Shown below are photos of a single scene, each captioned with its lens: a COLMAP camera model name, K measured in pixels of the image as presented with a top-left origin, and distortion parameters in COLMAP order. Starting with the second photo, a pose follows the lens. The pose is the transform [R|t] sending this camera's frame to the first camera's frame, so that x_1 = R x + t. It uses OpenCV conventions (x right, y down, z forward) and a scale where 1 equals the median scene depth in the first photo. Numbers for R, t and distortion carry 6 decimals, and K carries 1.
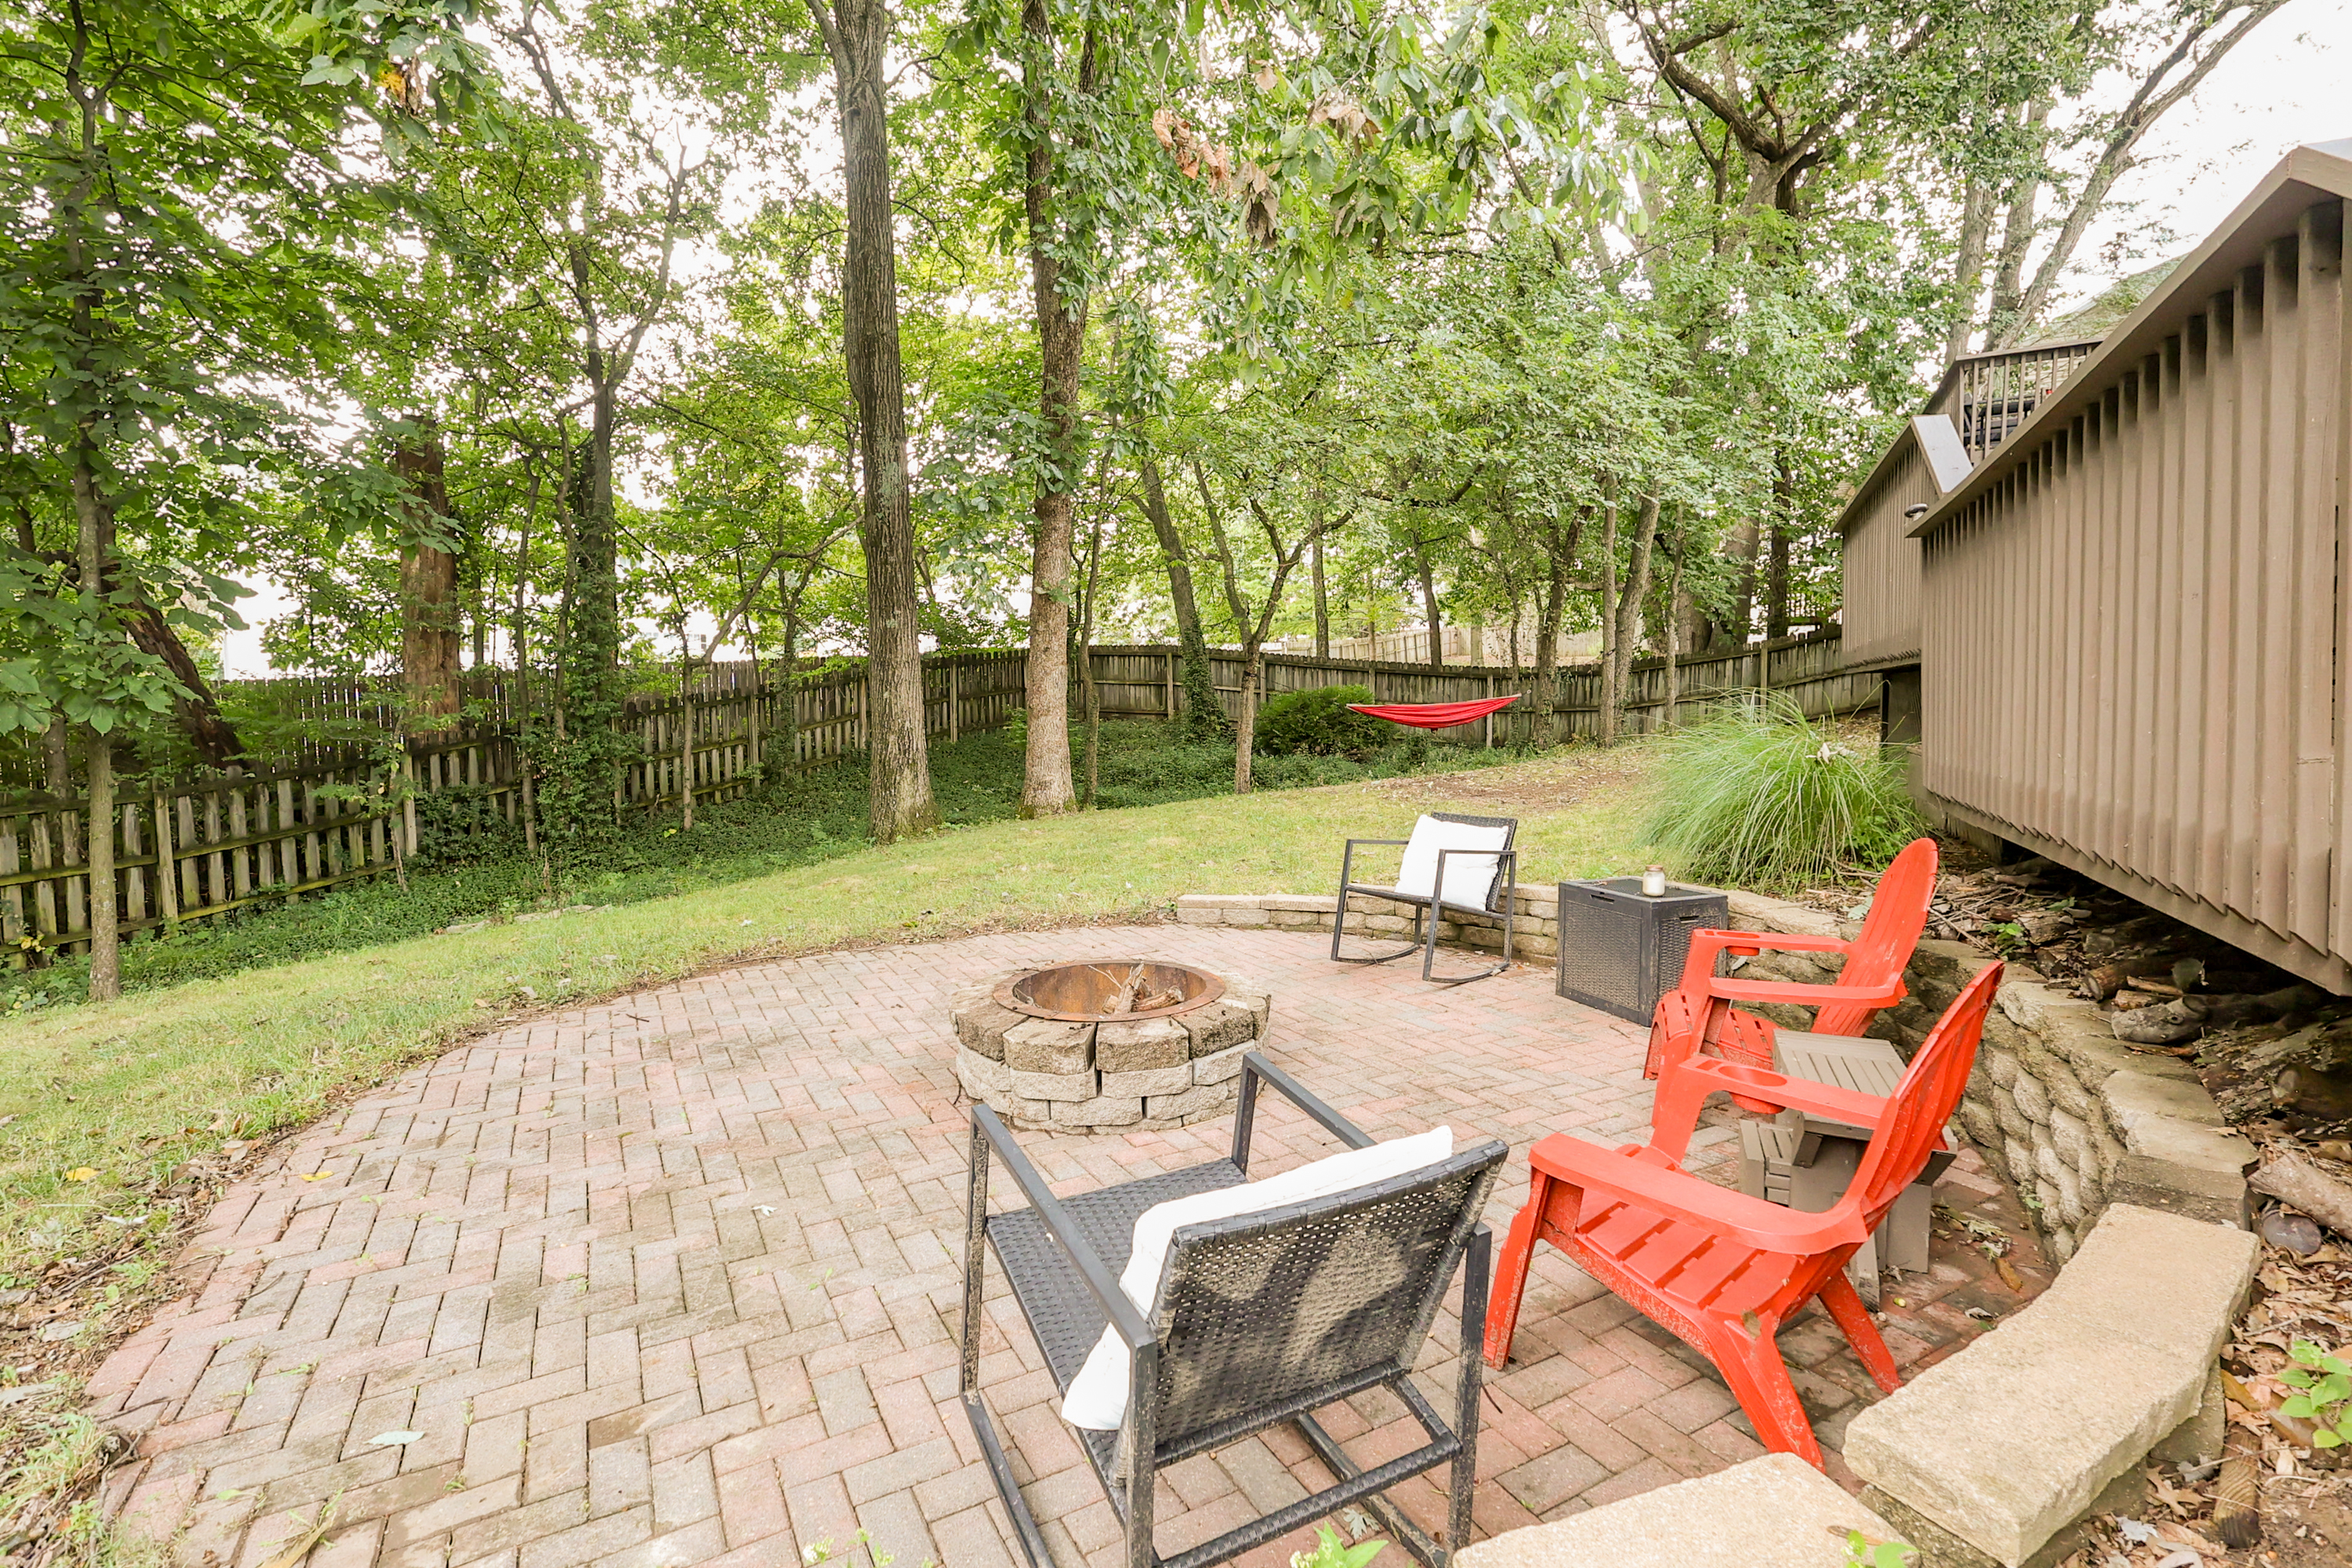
lens RADIAL K [[1076.3, 0, 1173.0], [0, 1076.3, 783.2], [0, 0, 1]] dist [-0.000684, -0.001633]
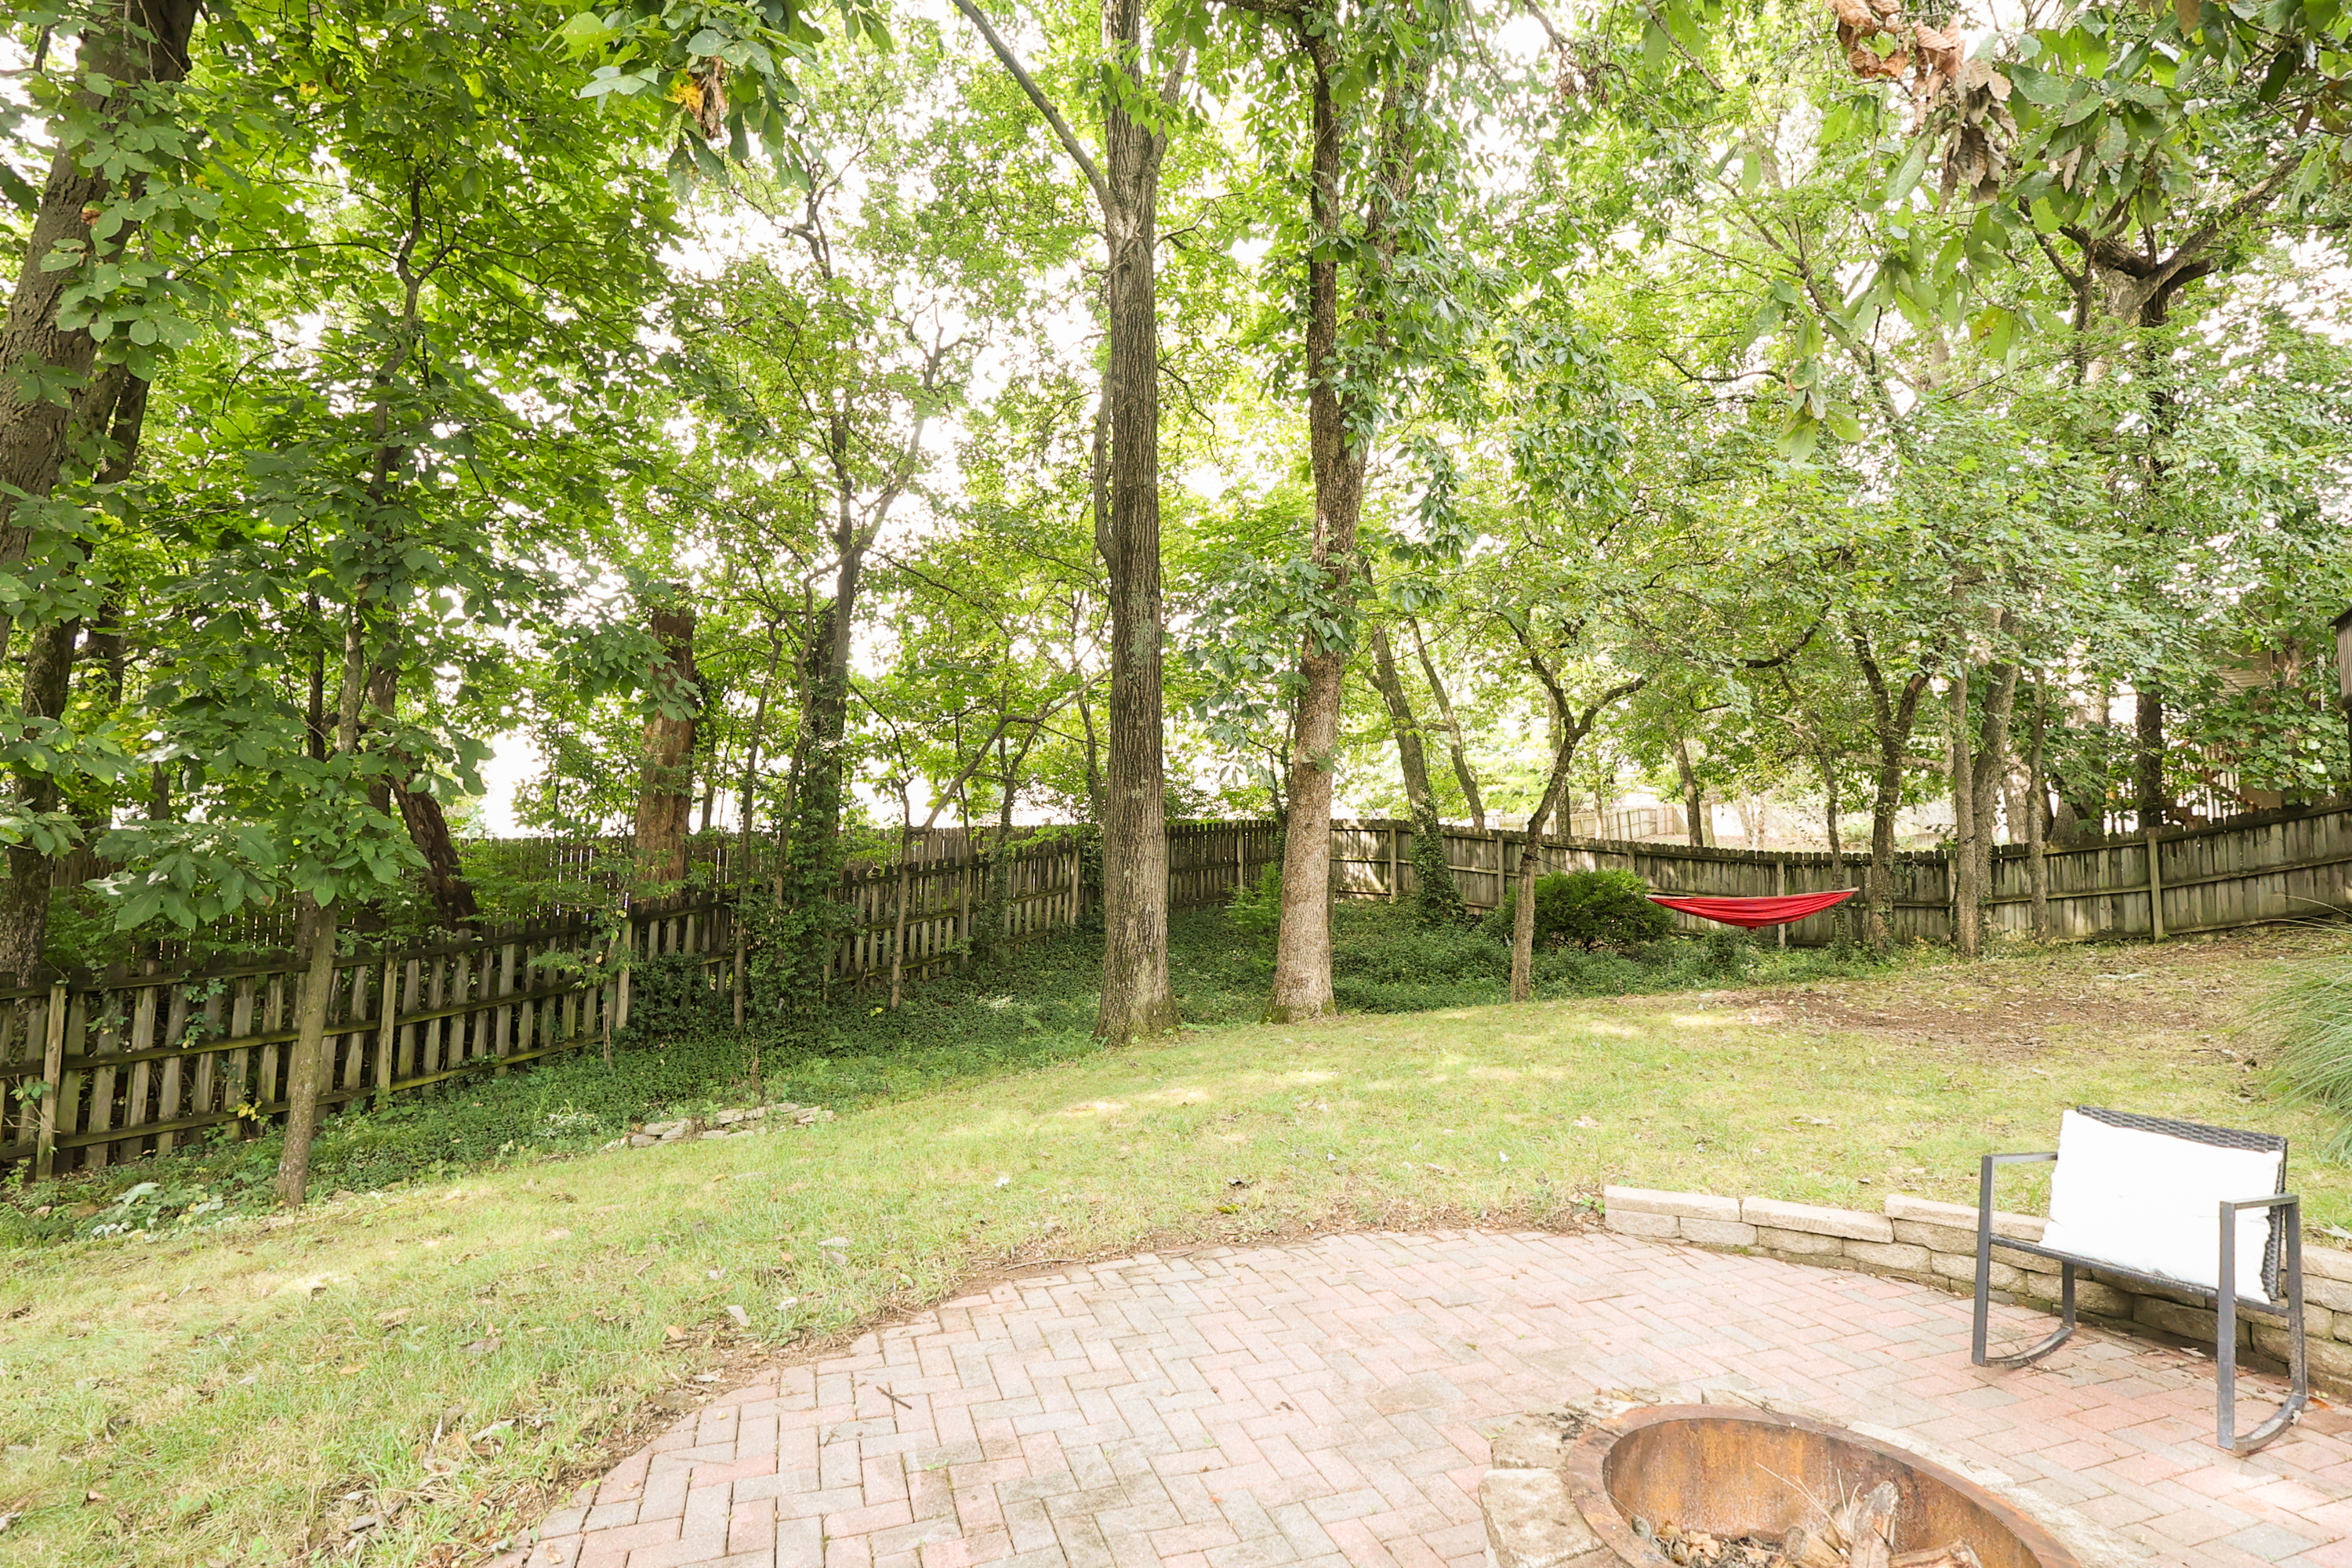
lens RADIAL K [[1076.3, 0, 1177.6], [0, 1076.3, 792.6], [0, 0, 1]] dist [-0.000684, -0.001633]
pose [[0.988049, 0.014110, -0.153491, -0.074544], [-0.036566, 0.988832, -0.144478, -0.017684], [0.149738, 0.148364, 0.977531, 0.107386]]
